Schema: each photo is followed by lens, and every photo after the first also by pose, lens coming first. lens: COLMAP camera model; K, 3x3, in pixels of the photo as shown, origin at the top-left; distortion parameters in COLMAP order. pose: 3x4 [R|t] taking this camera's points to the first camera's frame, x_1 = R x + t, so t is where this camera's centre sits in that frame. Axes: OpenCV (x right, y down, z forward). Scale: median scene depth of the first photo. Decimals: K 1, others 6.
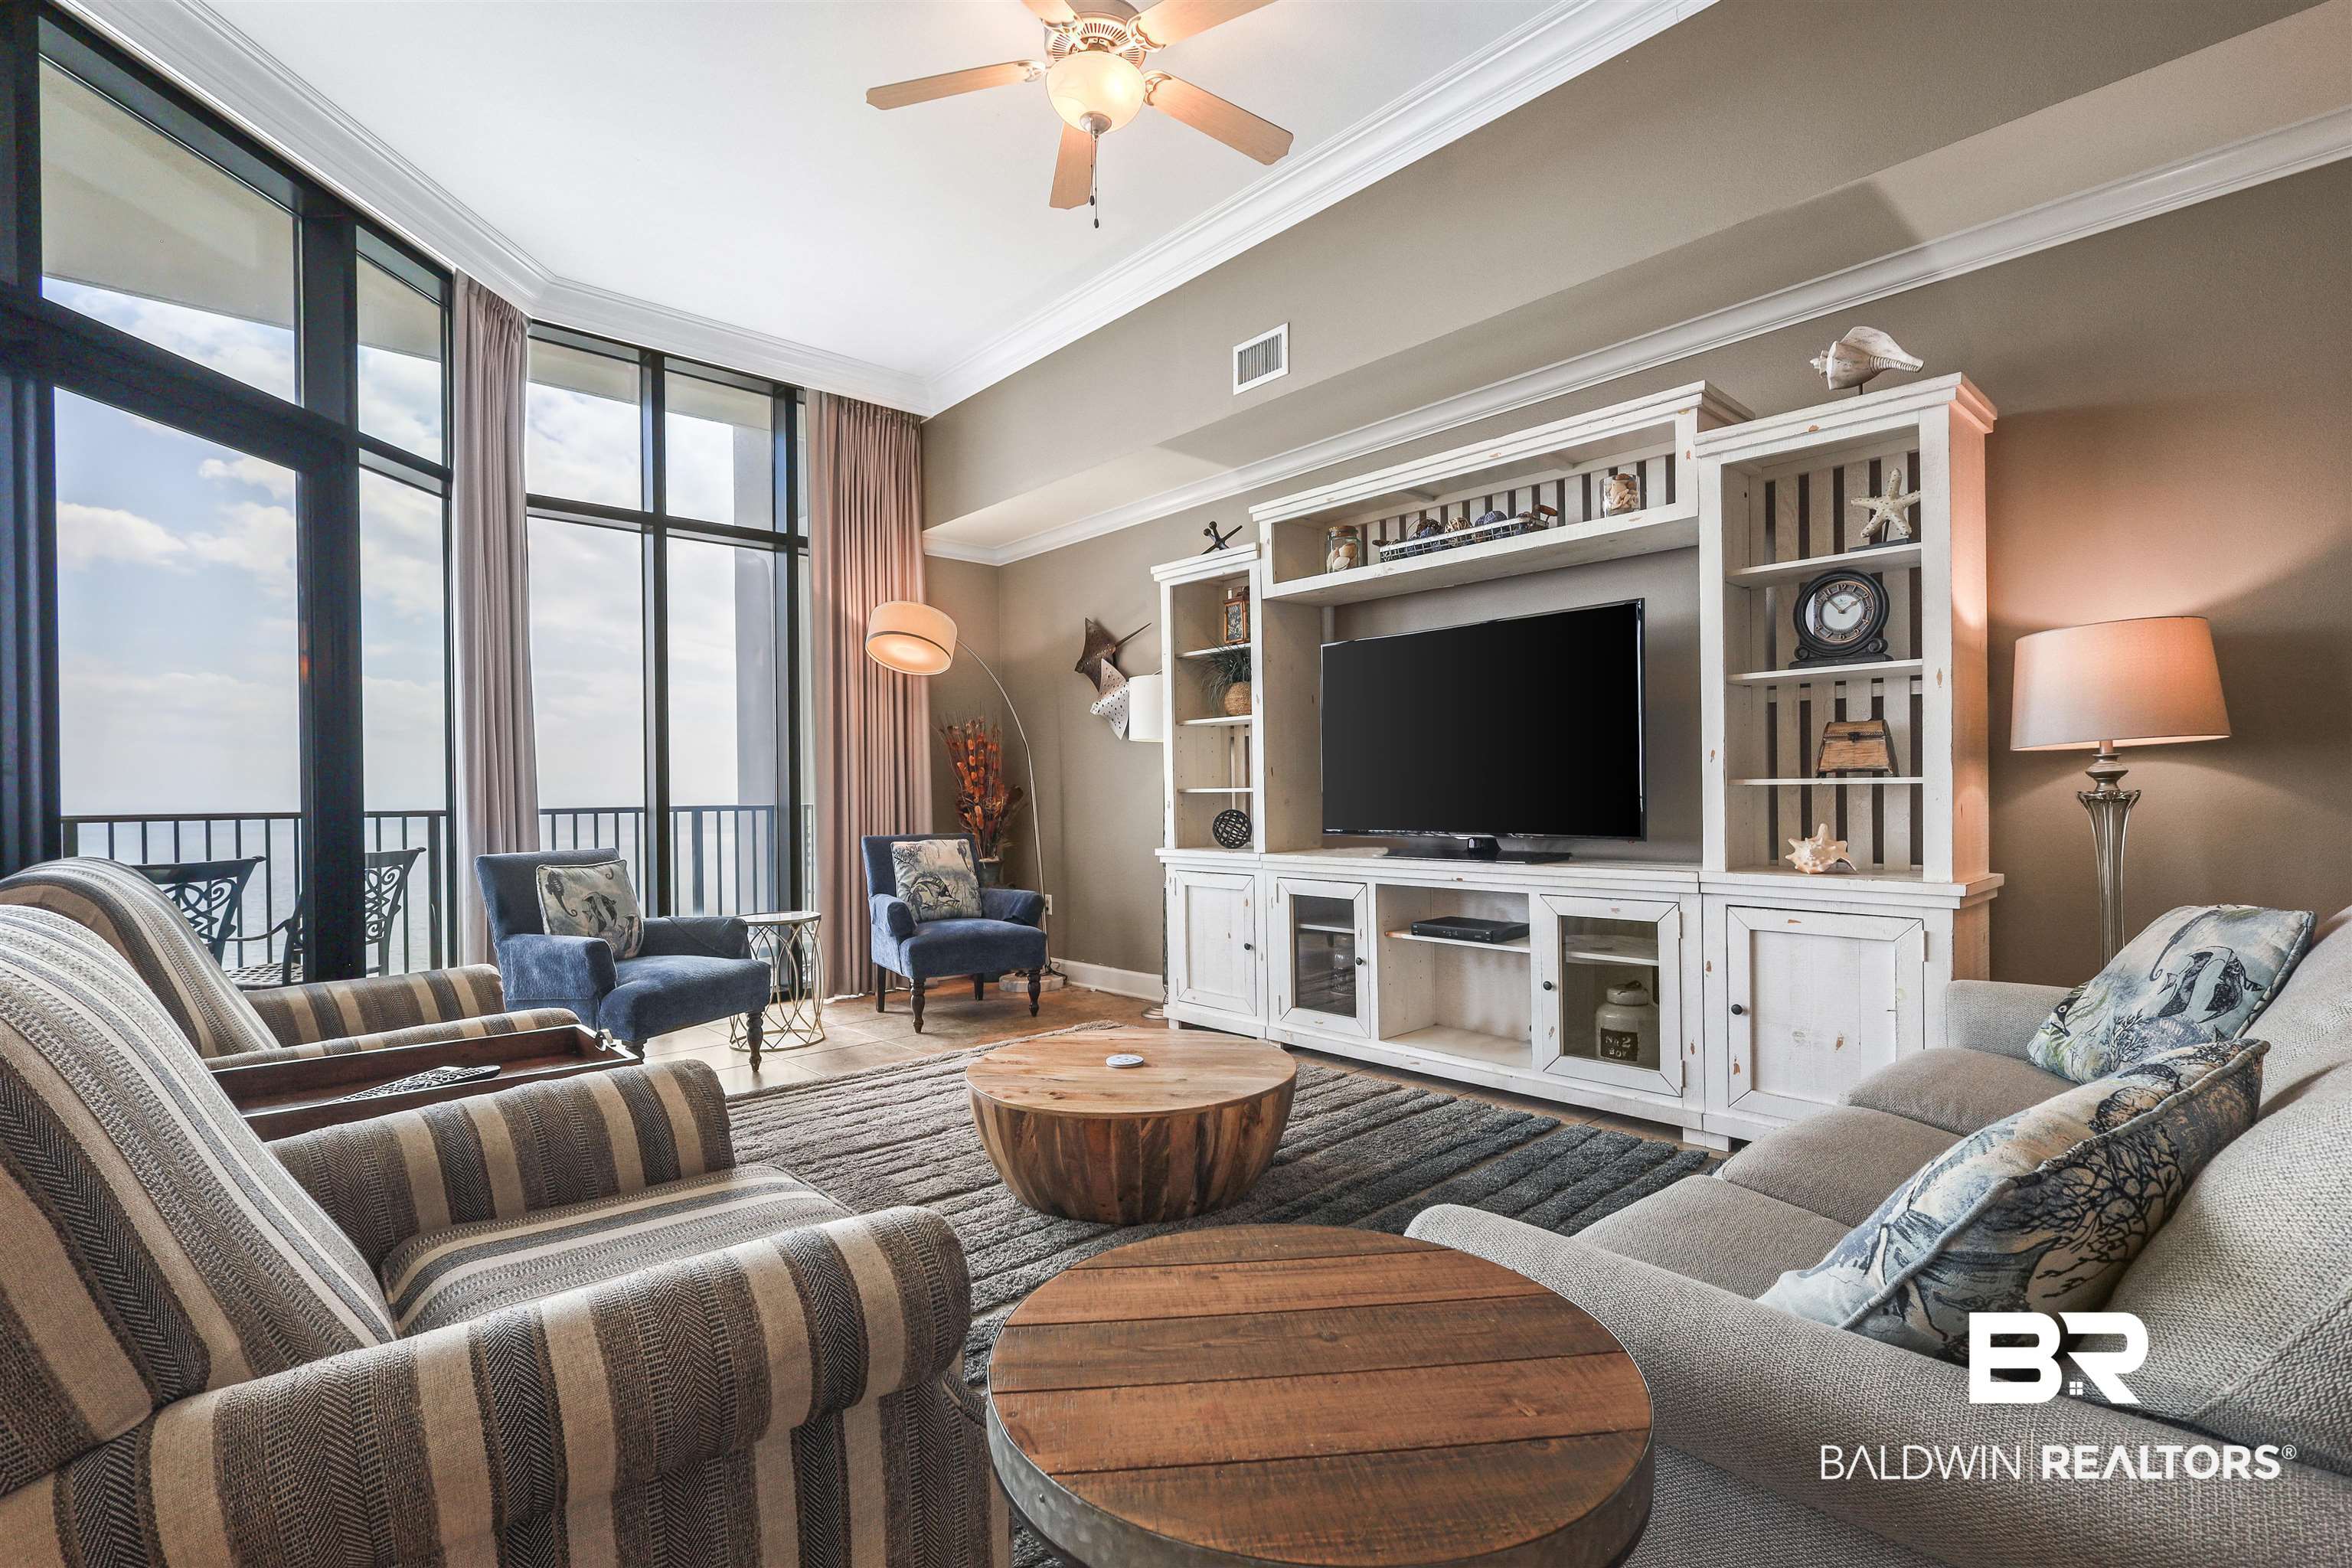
lens RADIAL K [[1086.9, 0, 1162.4], [0, 1086.9, 806.4], [0, 0, 1]] dist [-0.001718, -0.000337]
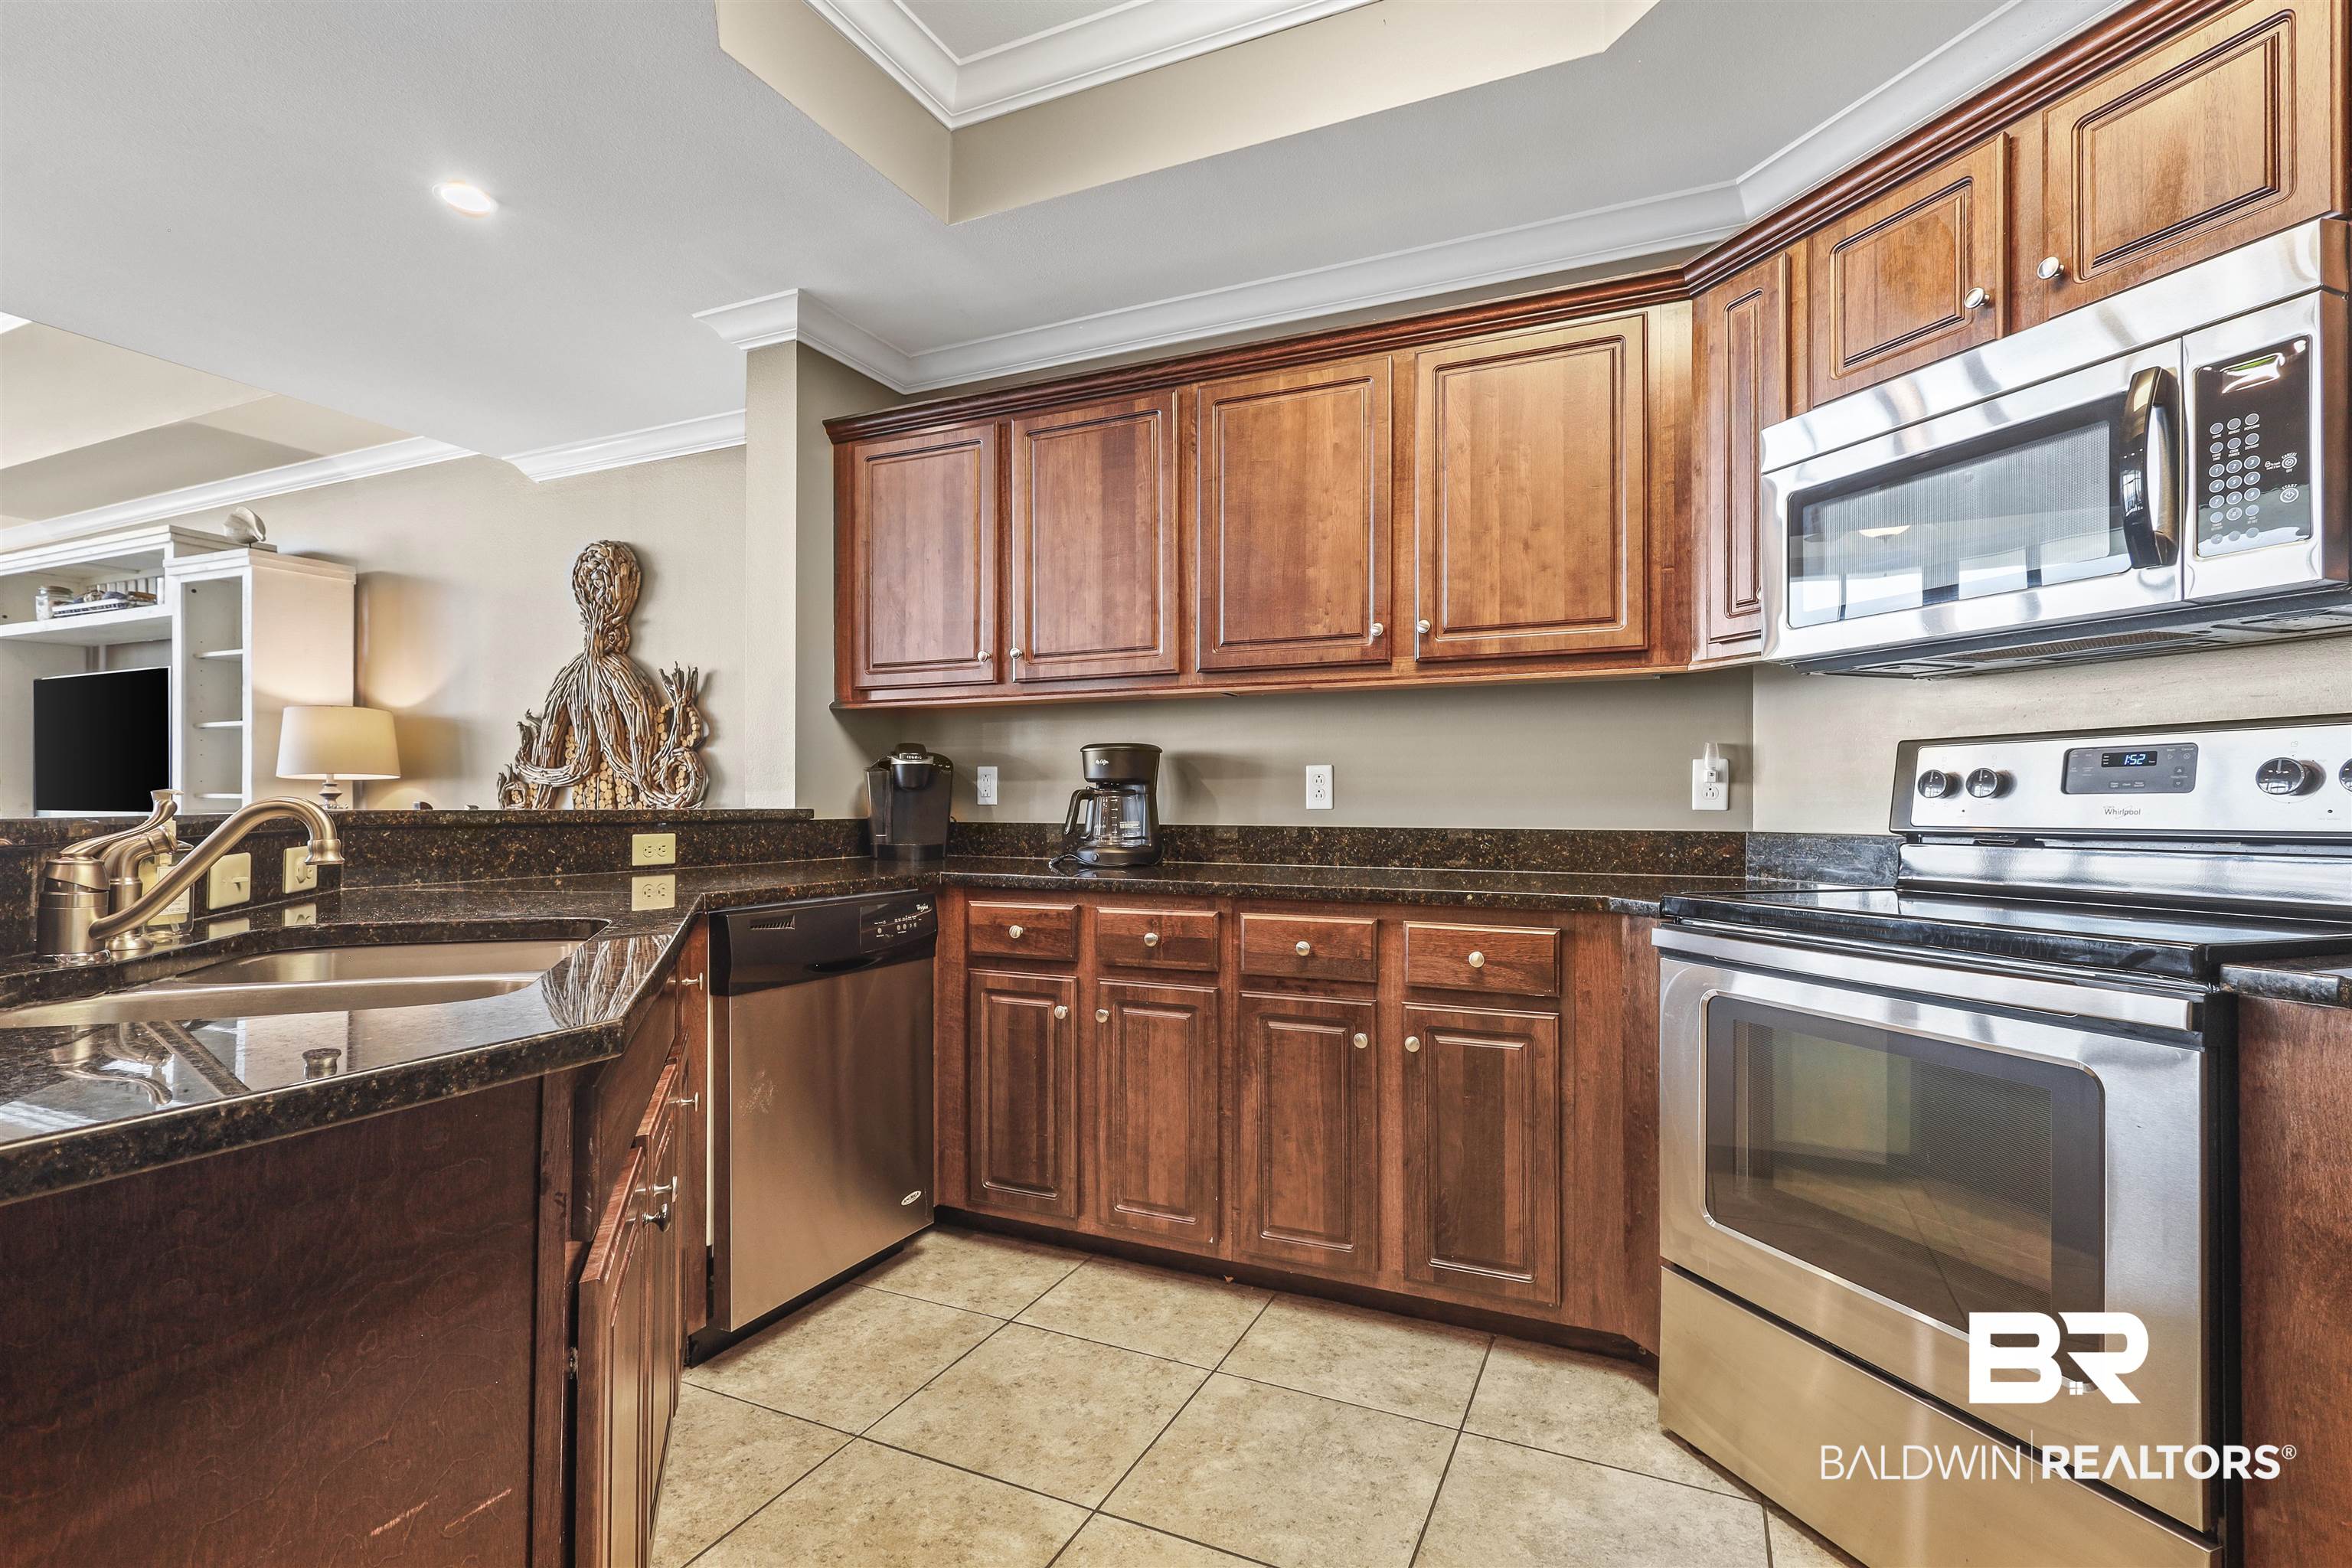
lens RADIAL K [[1112.1, 0, 1180.0], [0, 1112.1, 810.0], [0, 0, 1]] dist [0.001181, 0.000223]
pose [[0.921693, 0.013339, 0.387691, 0.958554], [-0.011370, 0.999908, -0.007372, -0.006040], [-0.387754, 0.002387, 0.921760, -0.750699]]
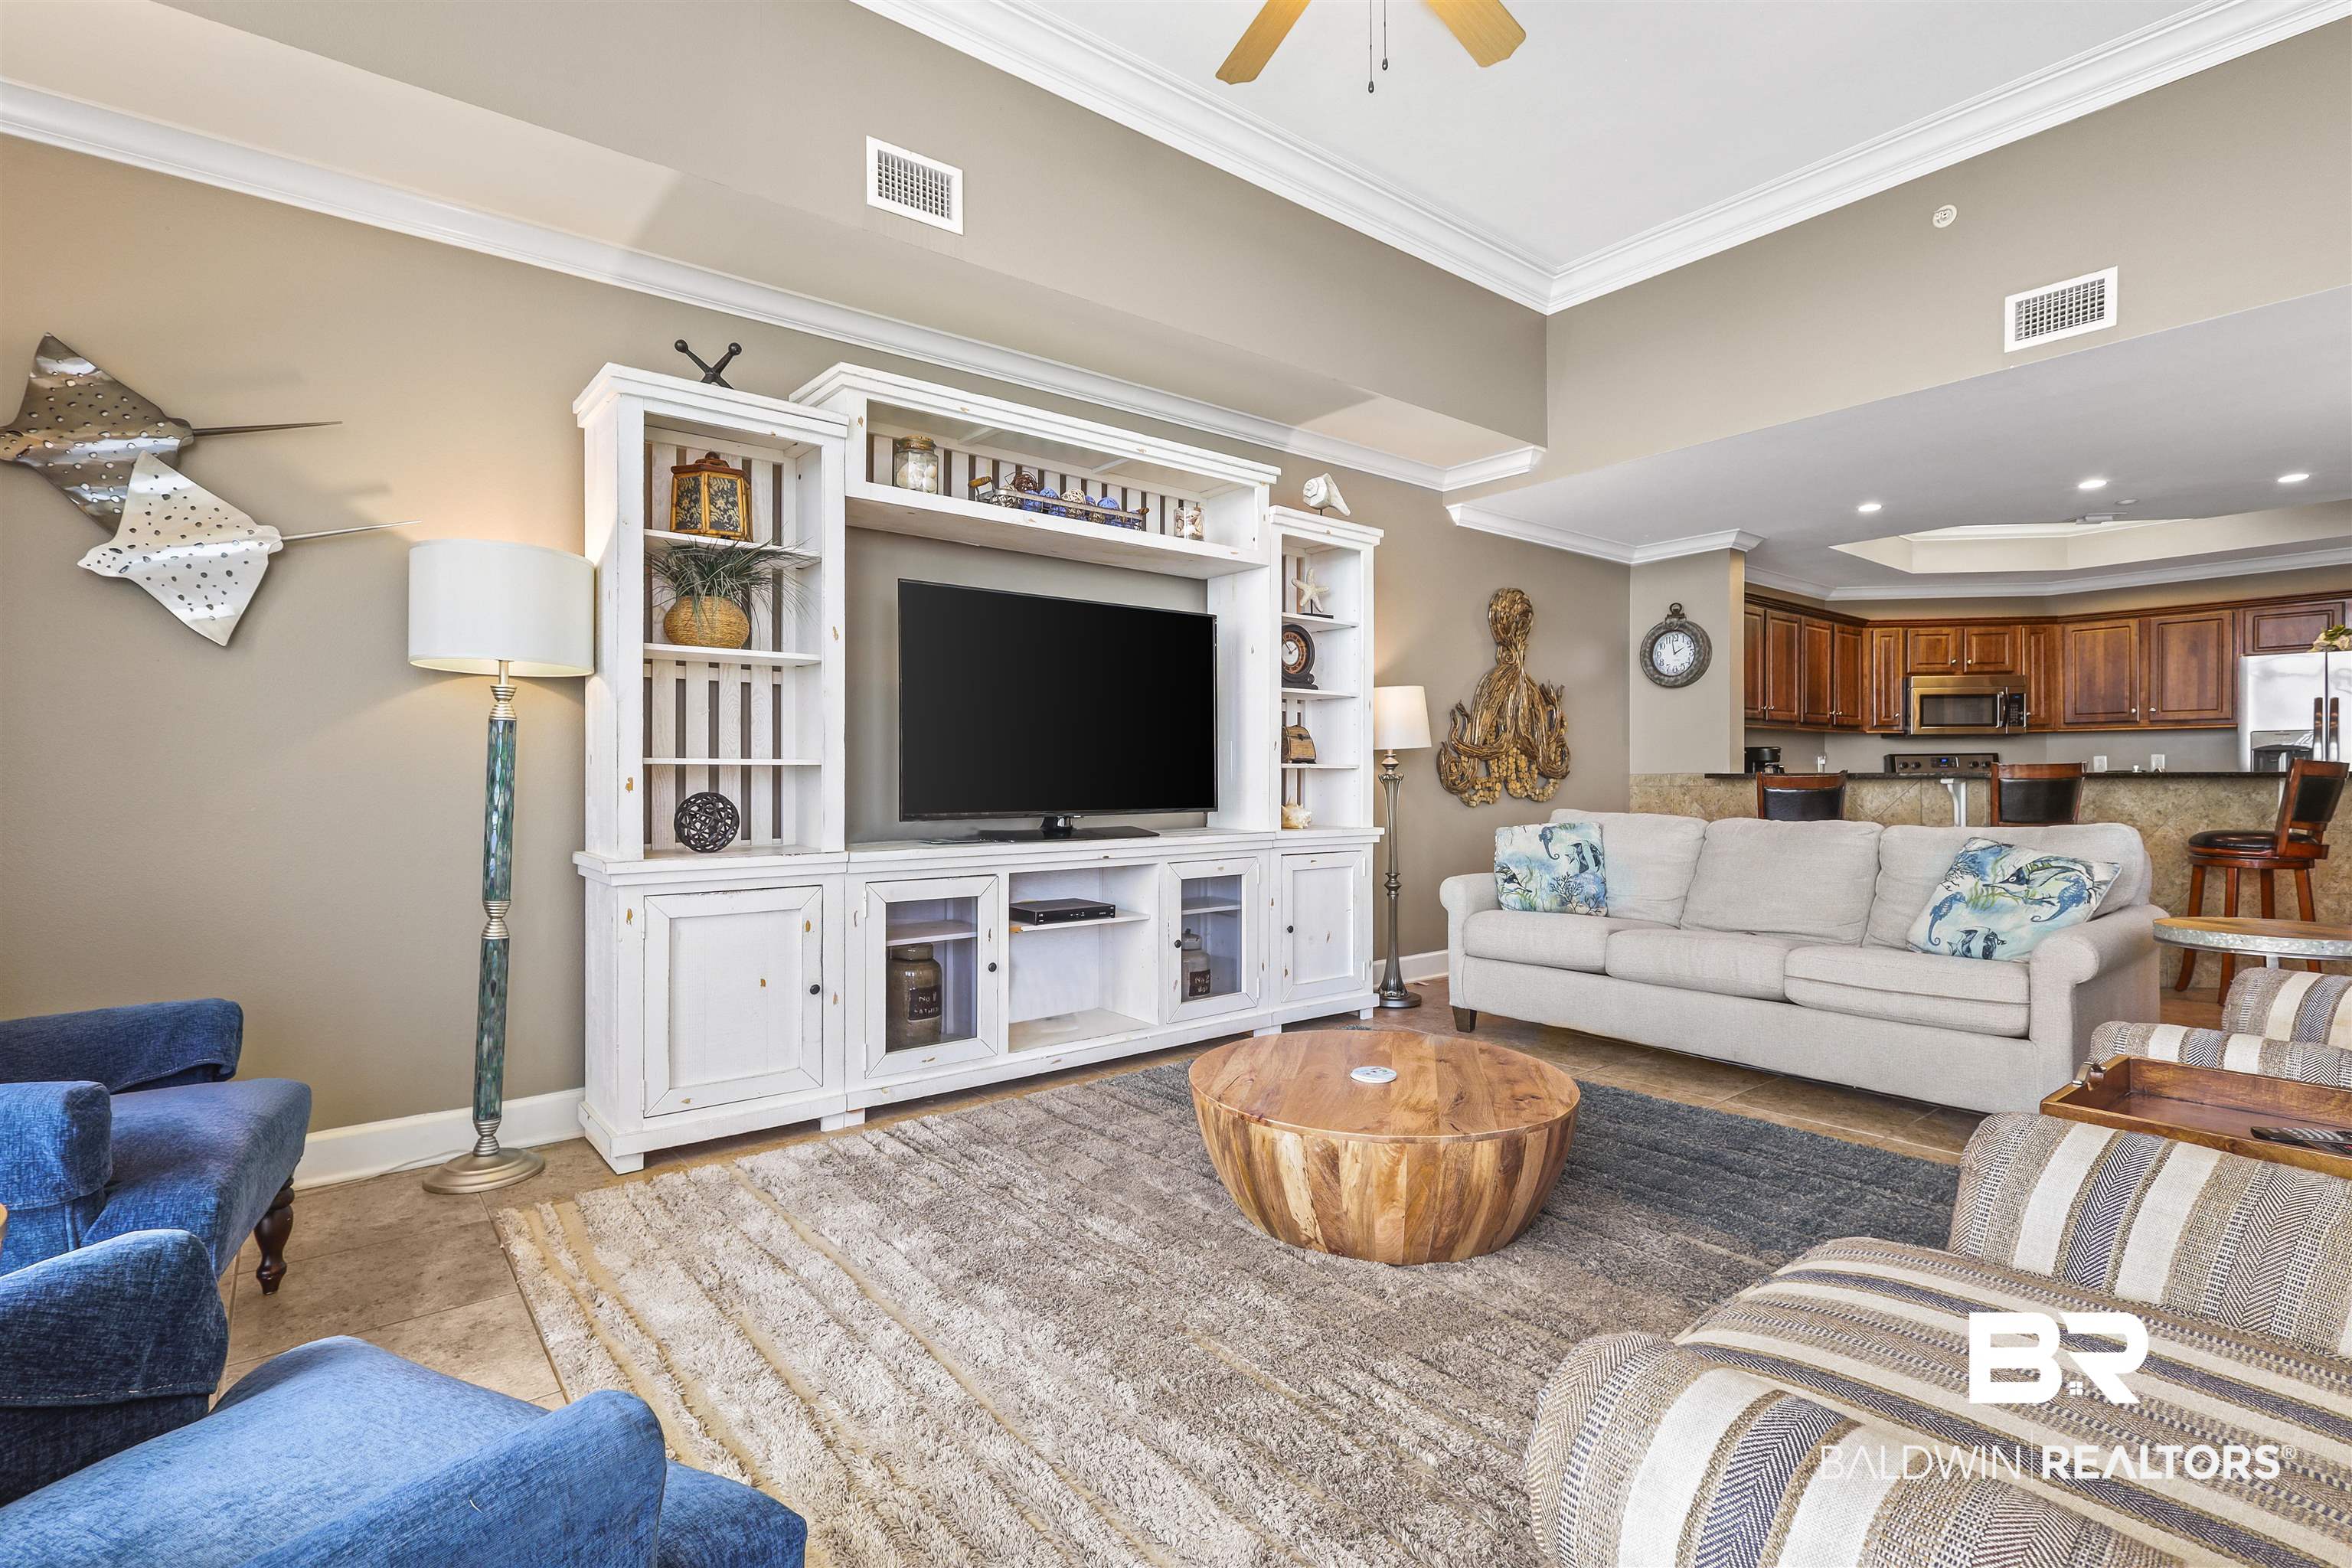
lens RADIAL K [[1085.4, 0, 1176.2], [0, 1085.4, 766.7], [0, 0, 1]] dist [0.004117, 0.000471]
pose [[0.066848, 0.013298, 0.997675, -0.692981], [0.005833, 0.999889, -0.013719, -0.001890], [-0.997746, 0.006736, 0.066763, 0.842168]]
